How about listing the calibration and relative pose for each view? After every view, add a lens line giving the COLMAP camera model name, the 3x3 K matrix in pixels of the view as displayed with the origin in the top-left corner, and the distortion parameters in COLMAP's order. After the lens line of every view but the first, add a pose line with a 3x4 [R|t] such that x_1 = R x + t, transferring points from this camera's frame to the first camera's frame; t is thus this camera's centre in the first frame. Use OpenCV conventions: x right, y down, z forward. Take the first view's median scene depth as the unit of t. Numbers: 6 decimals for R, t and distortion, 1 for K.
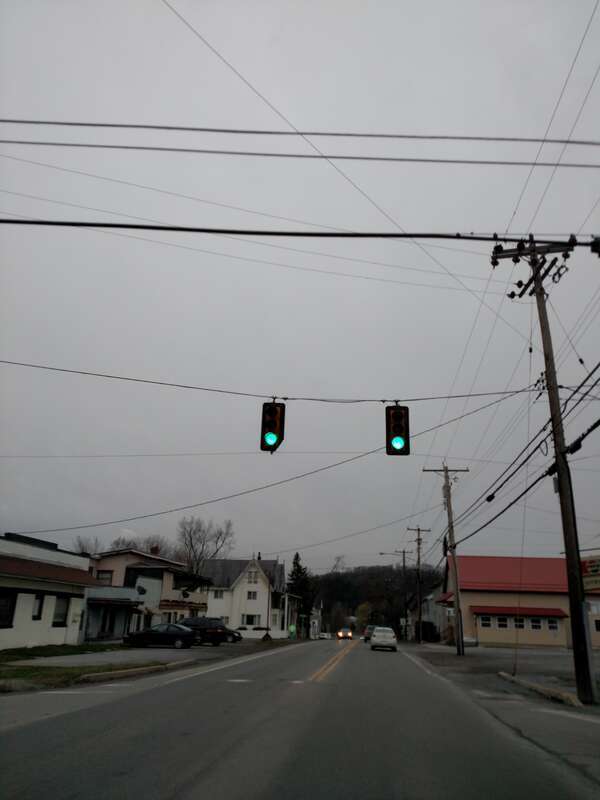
lens RADIAL K [[601.3, 0, 300.0], [0, 601.3, 400.0], [0, 0, 1]] dist [0.156795, -0.319926]
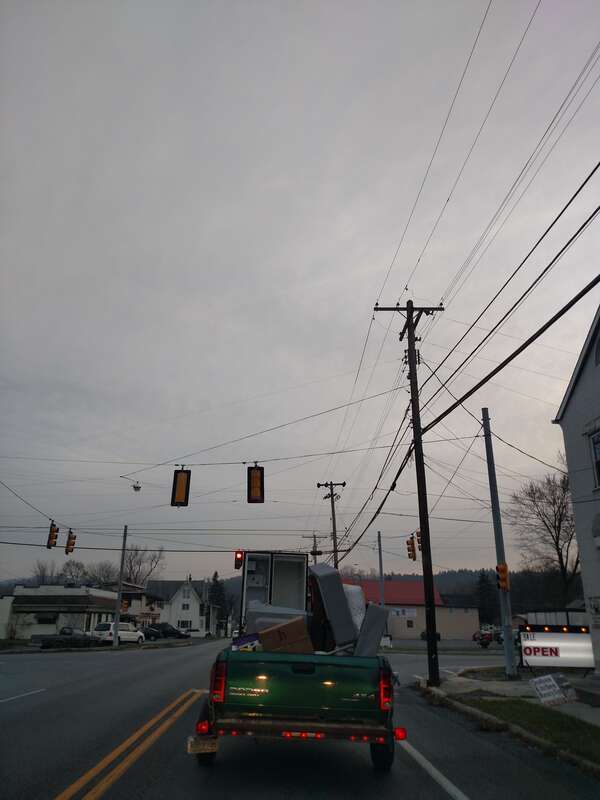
lens RADIAL K [[601.3, 0, 300.0], [0, 601.3, 400.0], [0, 0, 1]] dist [0.156795, -0.319926]
pose [[0.988432, 0.031470, 0.148361, -0.042042], [-0.030954, 0.999504, -0.005789, -0.144948], [-0.148470, 0.001130, 0.988916, -0.400148]]
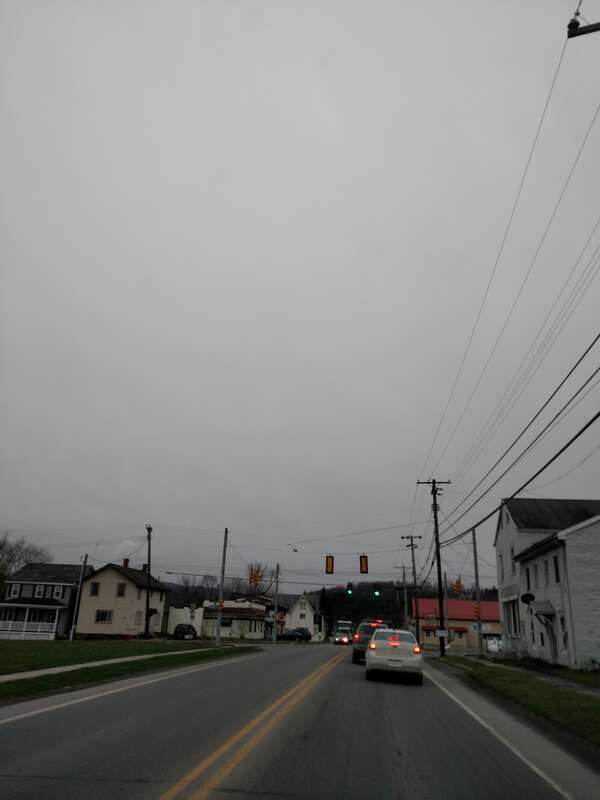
lens RADIAL K [[601.3, 0, 300.0], [0, 601.3, 400.0], [0, 0, 1]] dist [0.156795, -0.319926]
pose [[0.999946, 0.008542, -0.005975, -0.079802], [-0.008640, 0.999826, -0.016561, -0.256555], [0.005833, 0.016612, 0.999845, -0.719069]]
